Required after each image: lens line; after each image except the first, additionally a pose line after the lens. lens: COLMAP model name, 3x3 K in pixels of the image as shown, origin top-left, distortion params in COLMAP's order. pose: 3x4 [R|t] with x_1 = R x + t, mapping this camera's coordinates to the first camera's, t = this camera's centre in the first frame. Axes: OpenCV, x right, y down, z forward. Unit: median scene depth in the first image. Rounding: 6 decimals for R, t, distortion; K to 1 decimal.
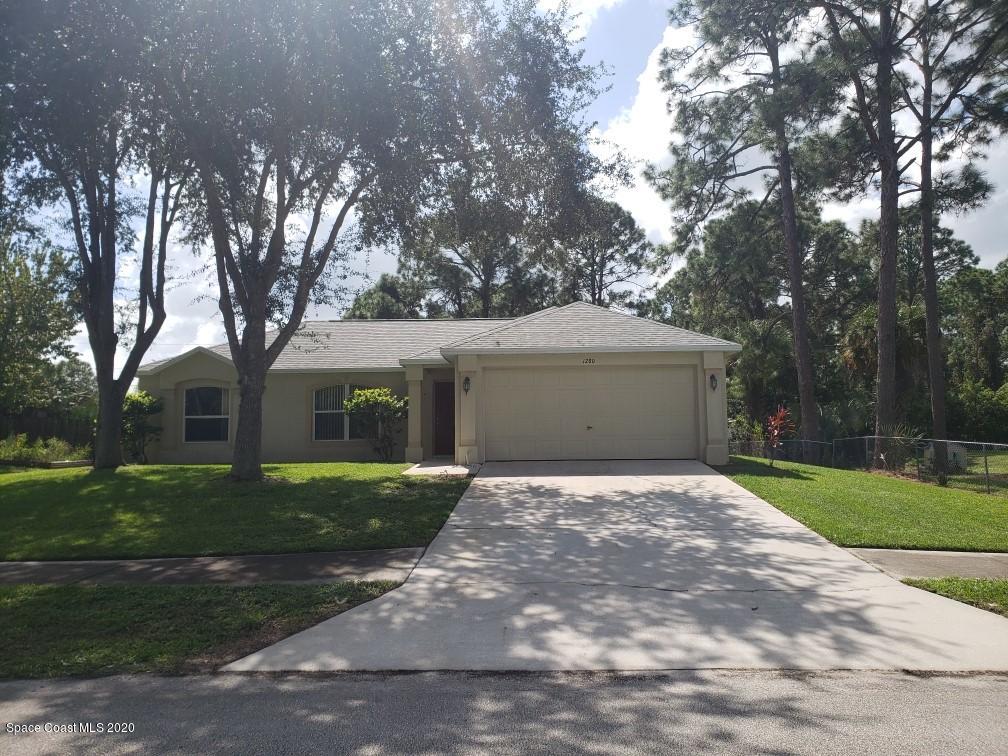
lens RADIAL K [[783.7, 0, 504.0], [0, 783.7, 378.0], [0, 0, 1]] dist [0.142328, -0.249193]
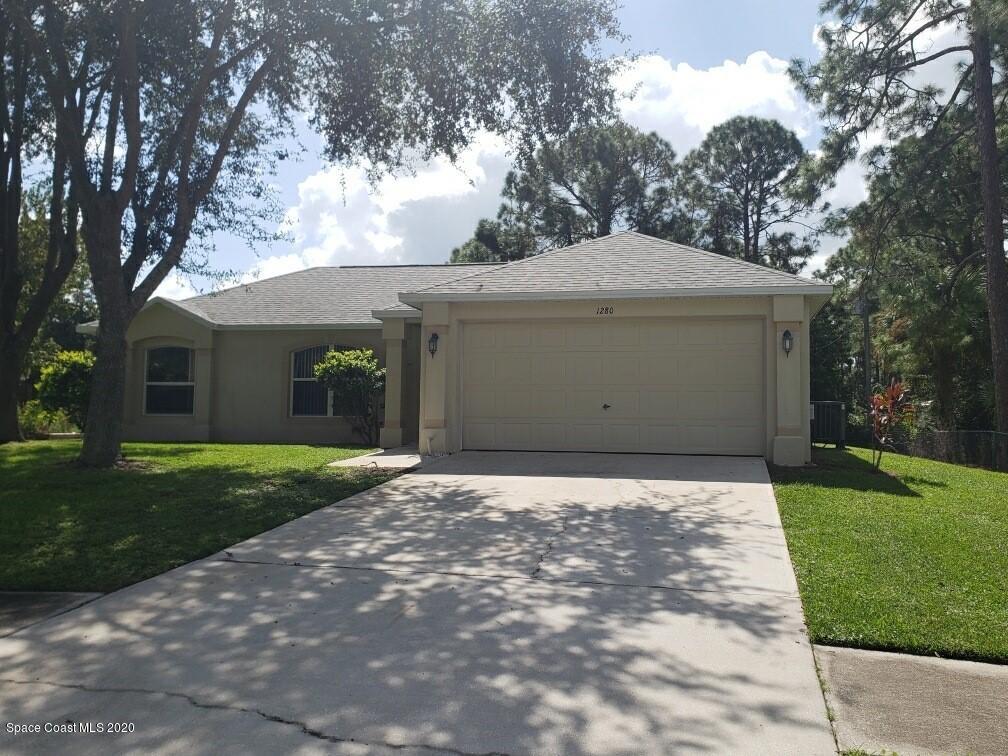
lens RADIAL K [[890.2, 0, 504.0], [0, 890.2, 378.0], [0, 0, 1]] dist [0.046825, -0.066101]
pose [[0.979307, 0.013815, -0.201909, 0.145061], [-0.007224, 0.999418, 0.033345, 0.009890], [0.202252, -0.031196, 0.978837, 0.170327]]
